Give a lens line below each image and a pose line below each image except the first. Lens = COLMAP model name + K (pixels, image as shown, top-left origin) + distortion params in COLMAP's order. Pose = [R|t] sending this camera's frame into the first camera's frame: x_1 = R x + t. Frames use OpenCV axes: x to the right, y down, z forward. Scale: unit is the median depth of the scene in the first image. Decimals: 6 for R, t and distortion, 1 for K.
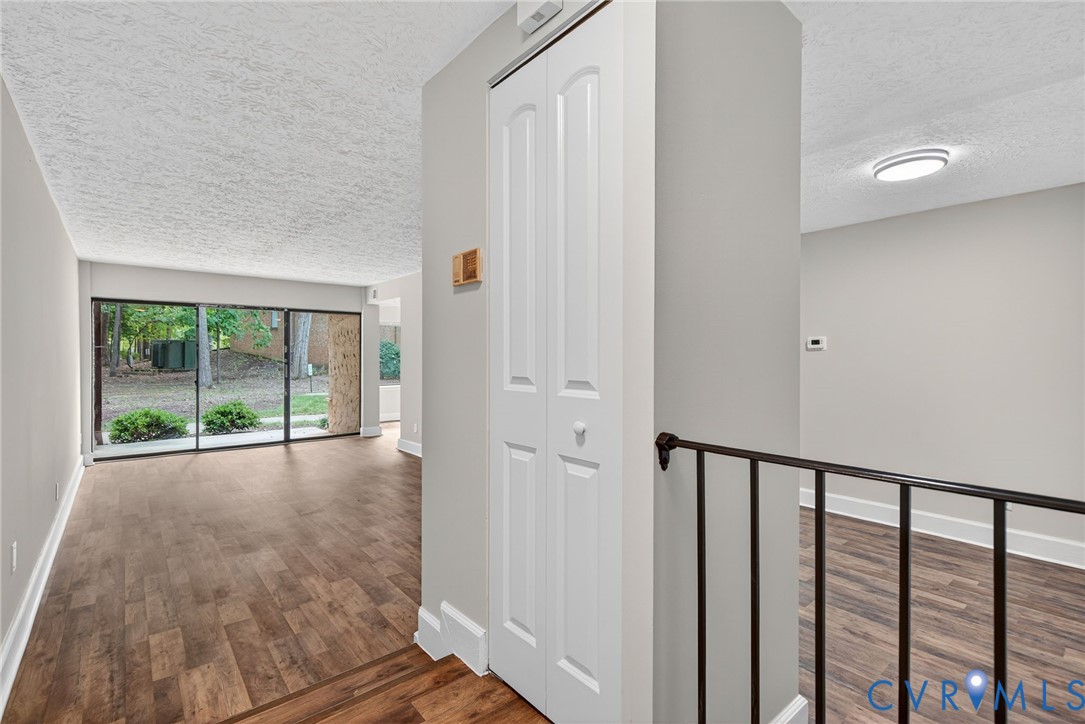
lens RADIAL K [[506.2, 0, 533.4], [0, 506.2, 351.1], [0, 0, 1]] dist [0.026992, -0.000081]
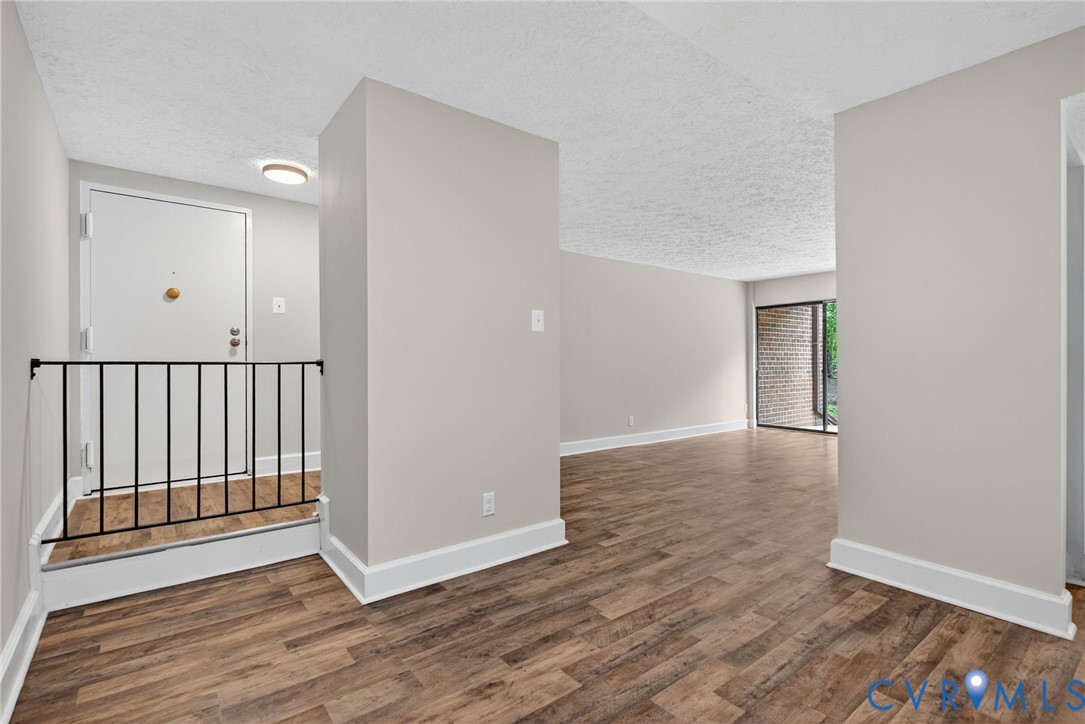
lens RADIAL K [[506.2, 0, 533.4], [0, 506.2, 351.1], [0, 0, 1]] dist [0.026992, -0.000081]
pose [[-0.019030, 0.000780, -0.999819, 0.485304], [0.013311, 0.999911, 0.000527, 0.019217], [0.999730, -0.013299, -0.019039, 0.383230]]
